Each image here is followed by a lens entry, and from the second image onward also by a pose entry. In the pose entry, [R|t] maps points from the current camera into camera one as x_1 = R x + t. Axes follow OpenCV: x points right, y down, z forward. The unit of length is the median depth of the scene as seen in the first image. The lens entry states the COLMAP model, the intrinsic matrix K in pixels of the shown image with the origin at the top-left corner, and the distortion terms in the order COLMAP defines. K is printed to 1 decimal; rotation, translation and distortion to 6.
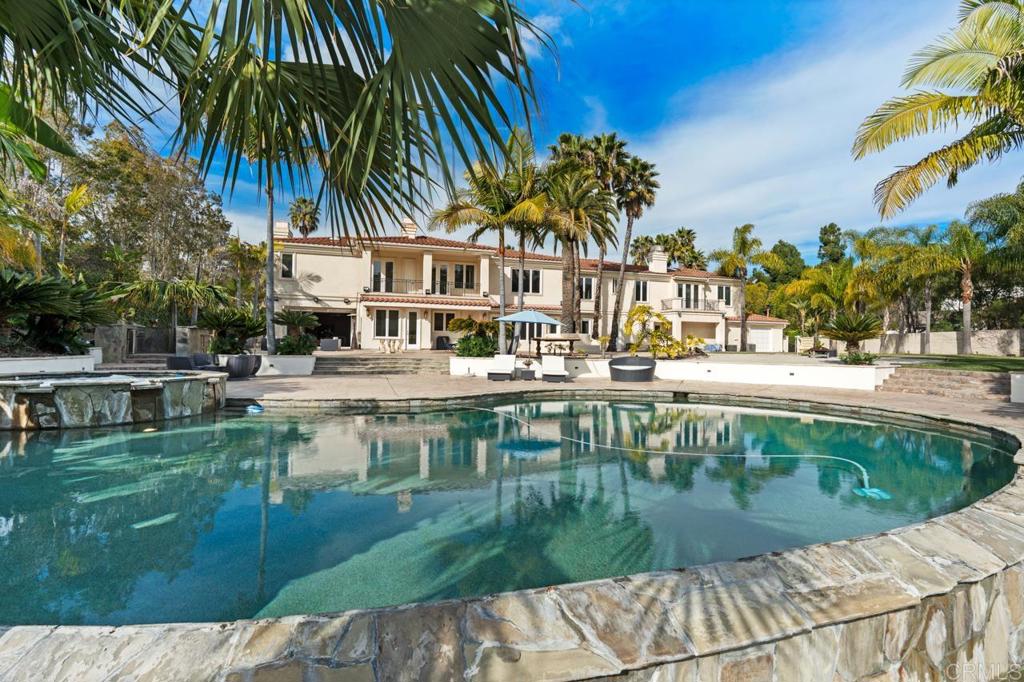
lens RADIAL K [[457.3, 0, 515.4], [0, 457.3, 338.7], [0, 0, 1]] dist [-0.001726, 0.000065]
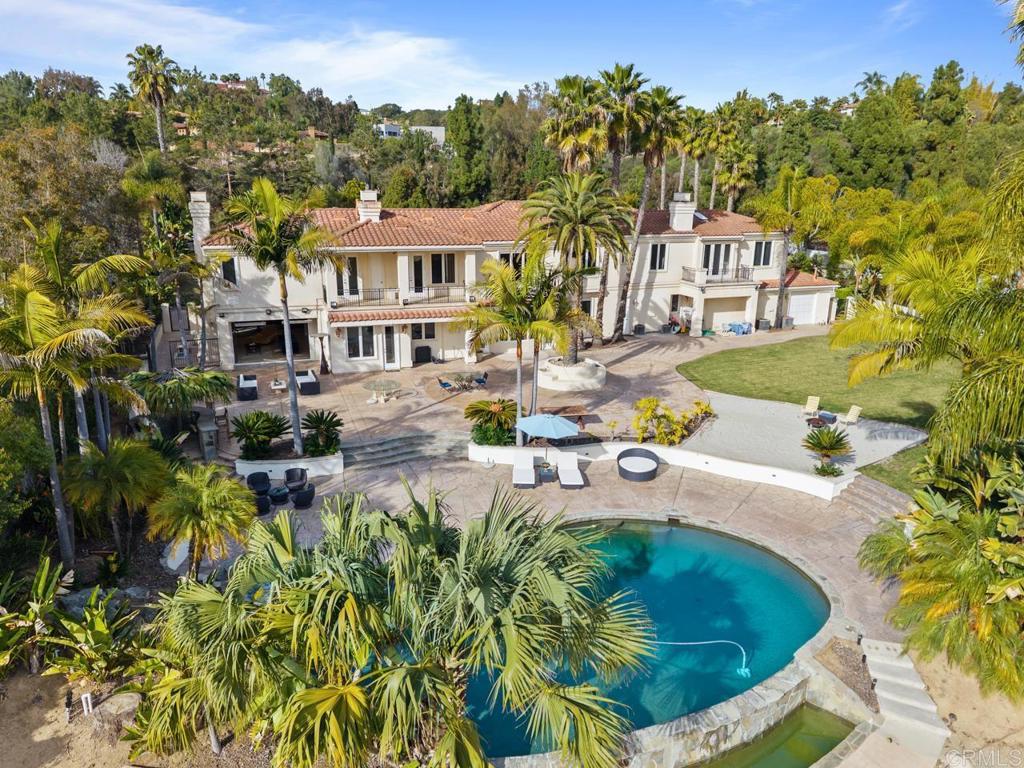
lens RADIAL K [[717.8, 0, 509.8], [0, 717.8, 384.8], [0, 0, 1]] dist [0.017682, -0.000818]
pose [[0.997673, -0.022437, 0.064382, -0.067098], [0.003810, 0.961172, 0.275924, -0.238344], [-0.068074, -0.275037, 0.959021, -0.237982]]
